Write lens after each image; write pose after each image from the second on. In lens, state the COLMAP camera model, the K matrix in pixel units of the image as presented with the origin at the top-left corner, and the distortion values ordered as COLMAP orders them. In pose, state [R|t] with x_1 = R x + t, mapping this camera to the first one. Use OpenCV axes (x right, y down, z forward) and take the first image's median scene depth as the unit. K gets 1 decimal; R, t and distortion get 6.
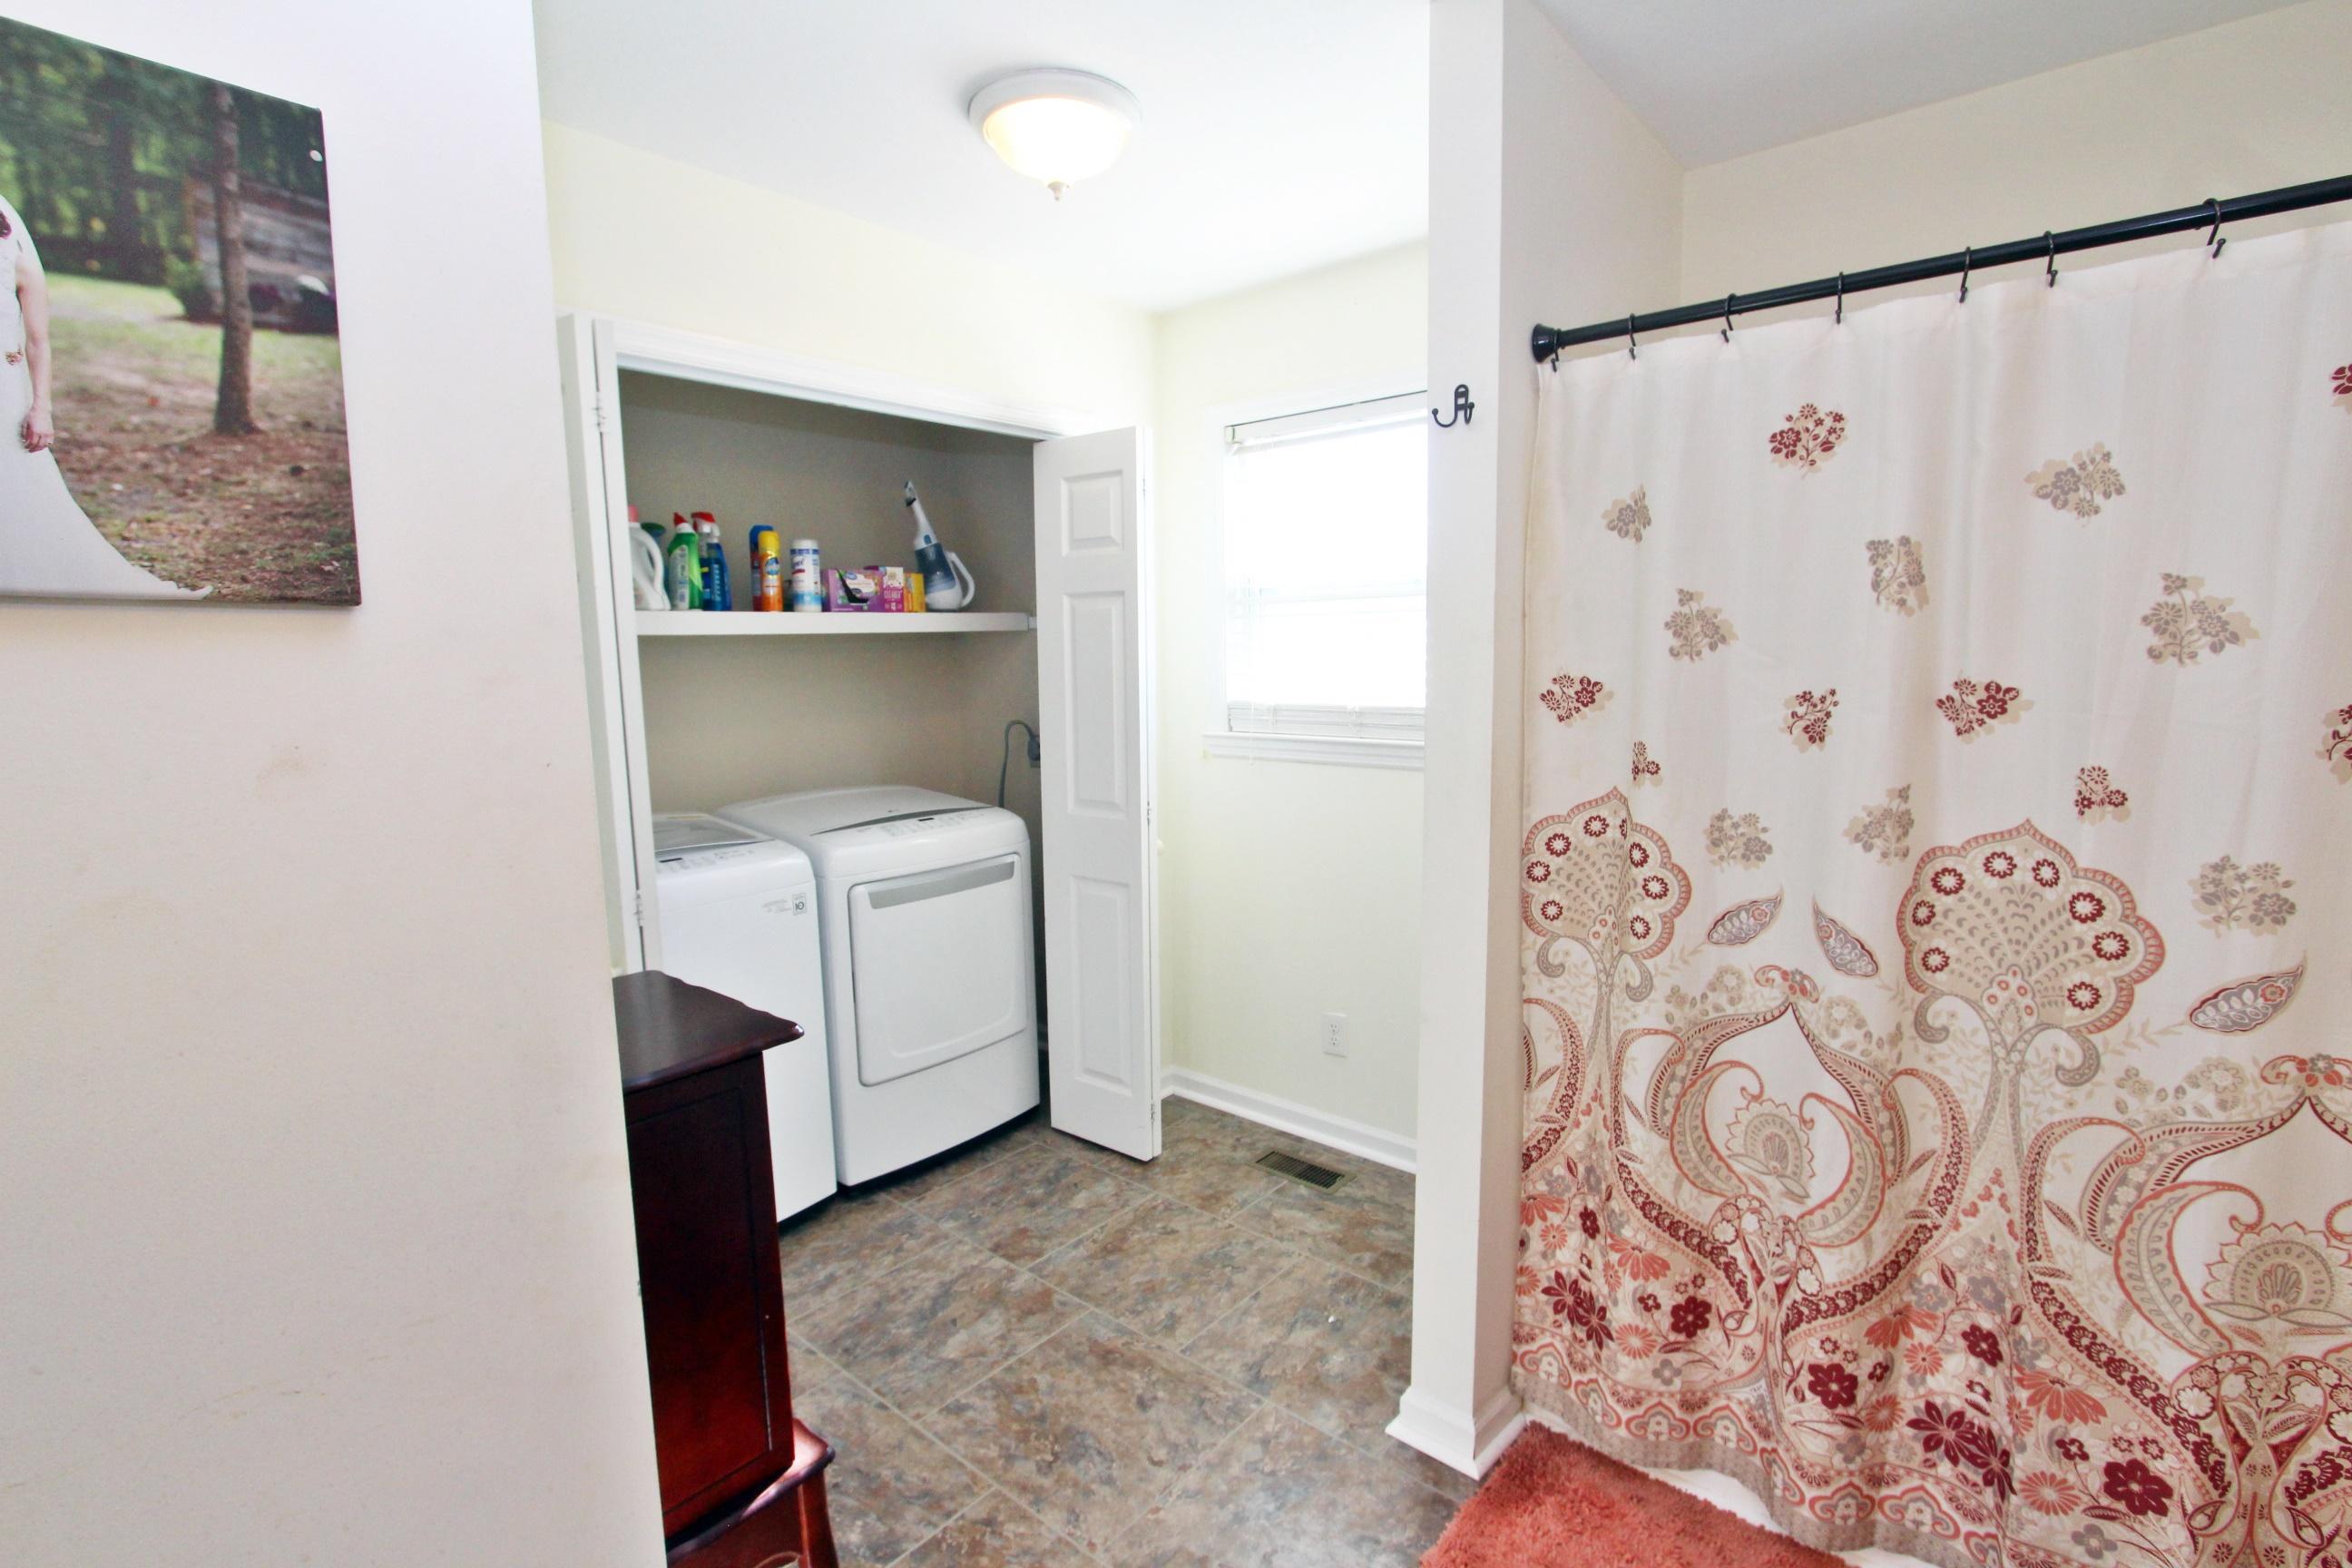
lens RADIAL K [[1082.3, 0, 1172.2], [0, 1082.3, 794.7], [0, 0, 1]] dist [-0.020805, 0.003519]
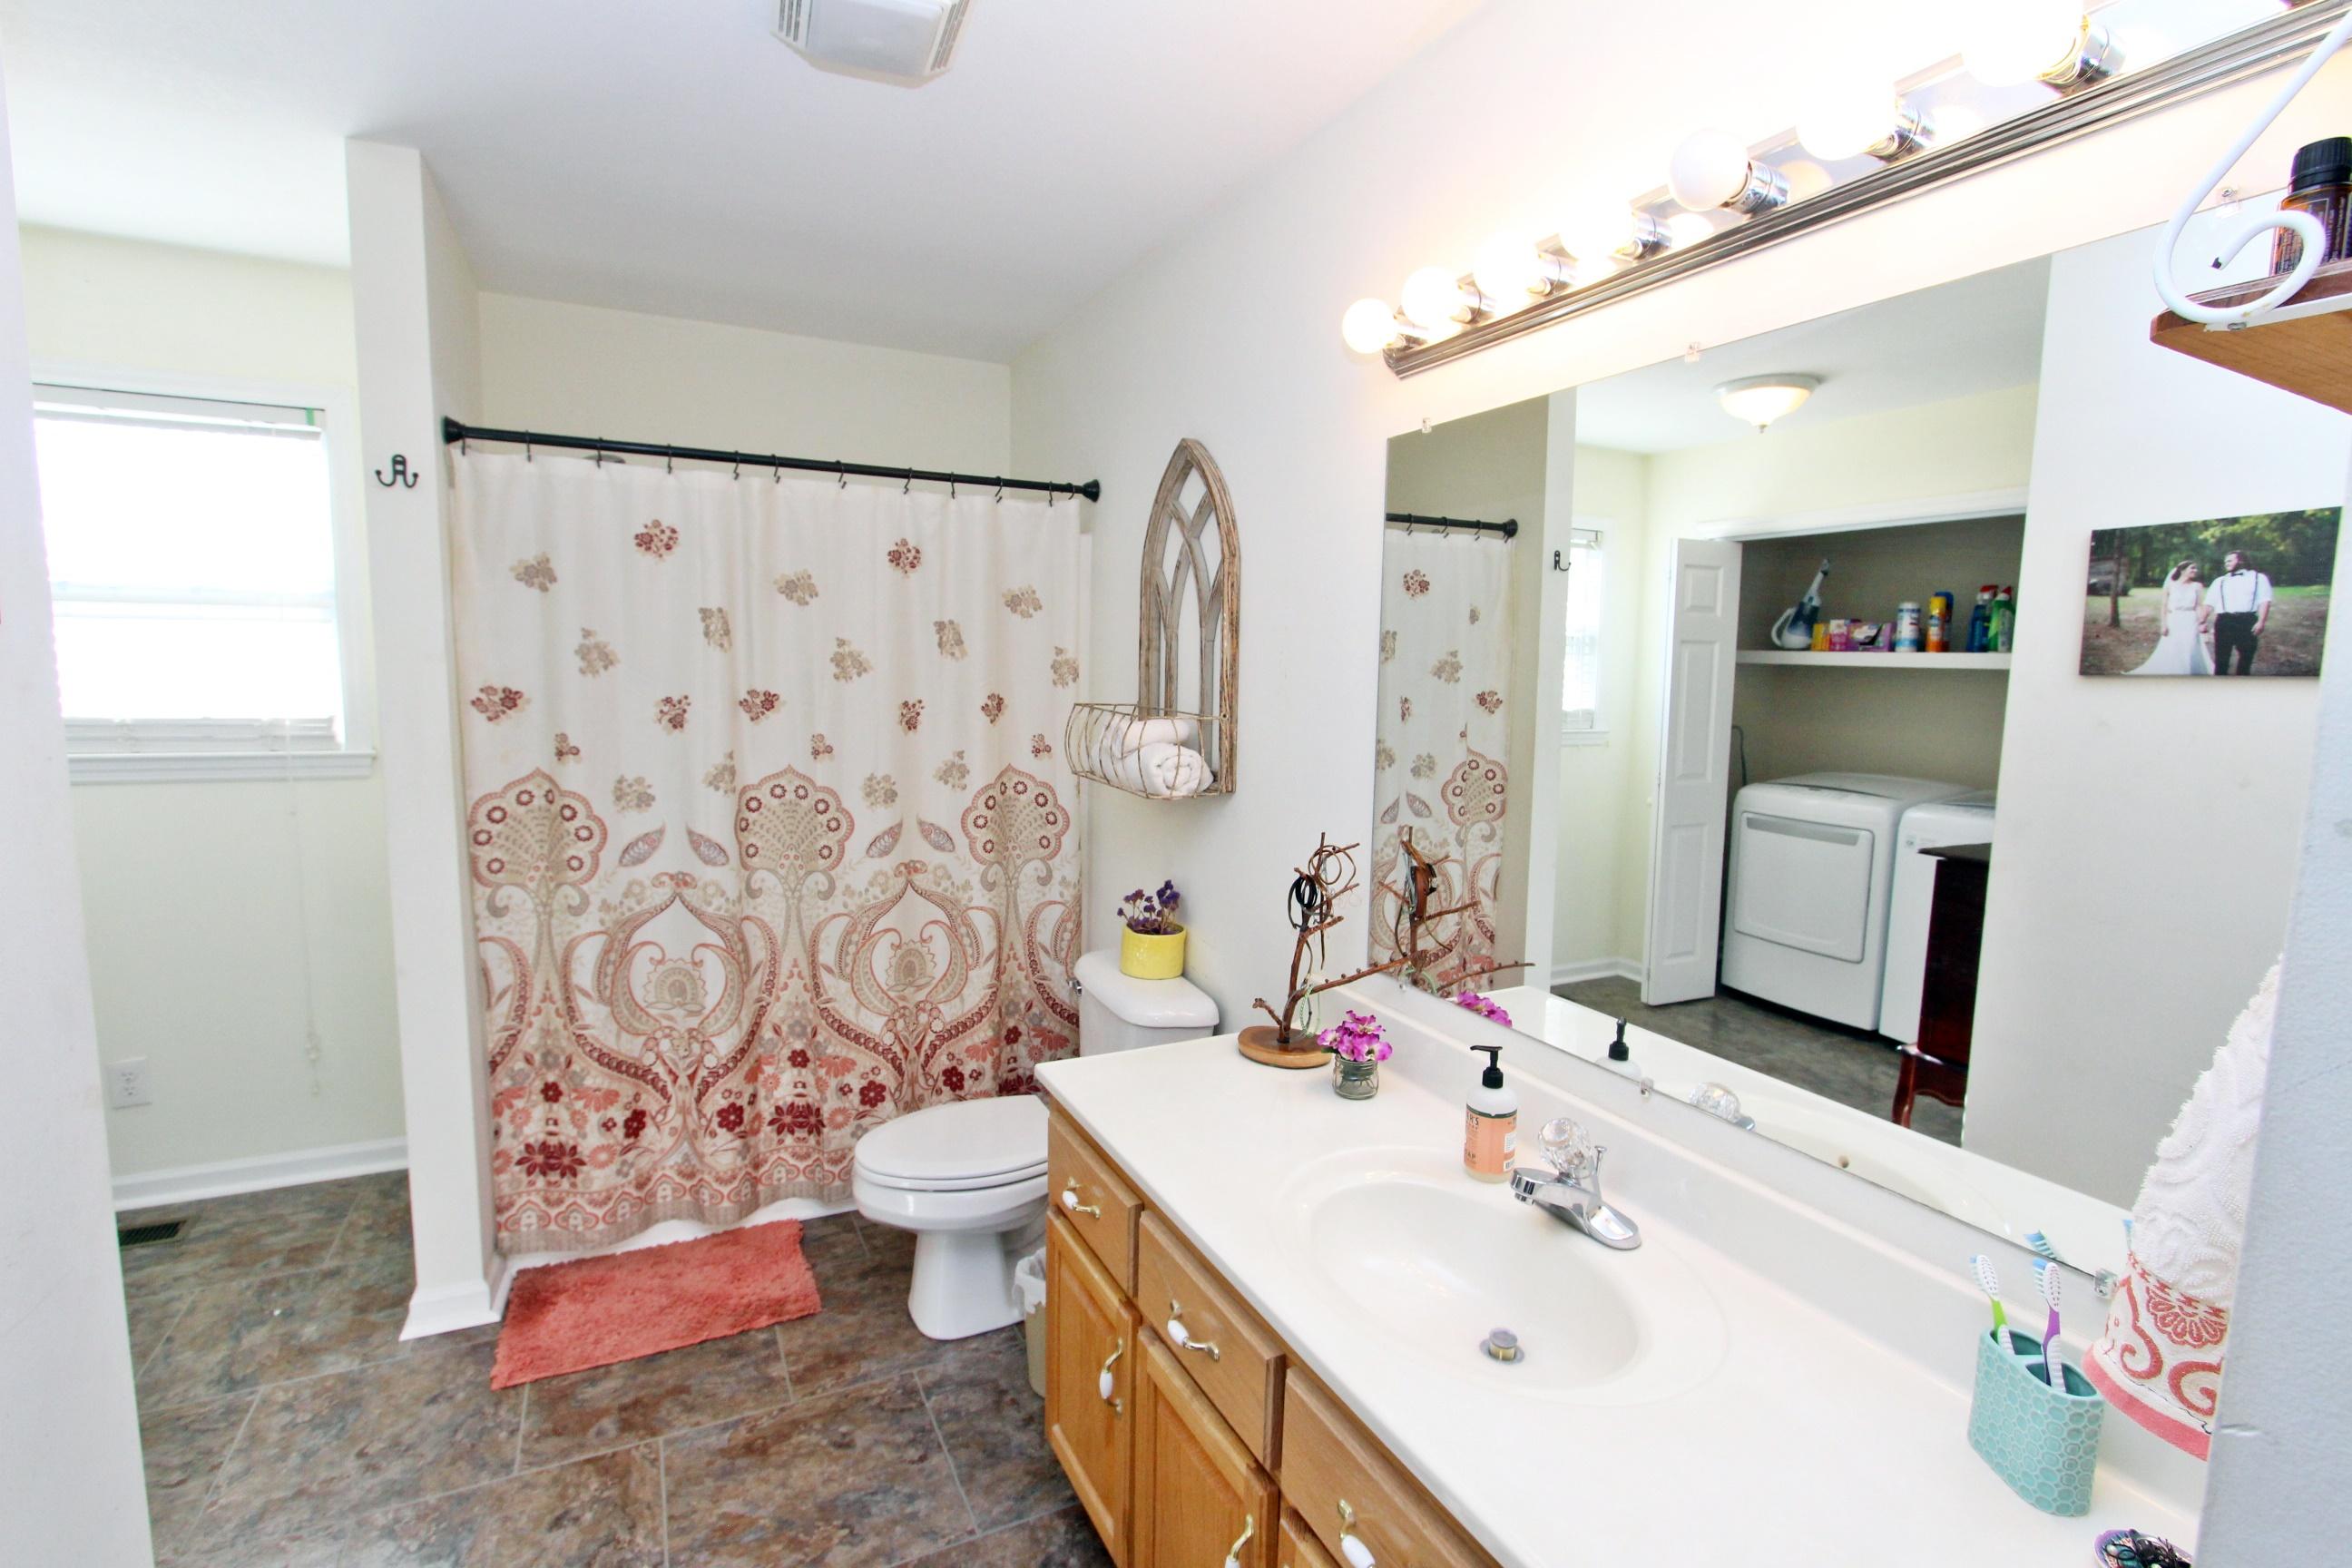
lens RADIAL K [[1082.3, 0, 1193.9], [0, 1082.3, 782.9], [0, 0, 1]] dist [-0.020805, 0.003519]
pose [[0.372890, -0.077274, 0.924652, -0.605268], [0.093709, 0.994567, 0.045326, 0.031748], [-0.923131, 0.069747, 0.378105, -0.318689]]
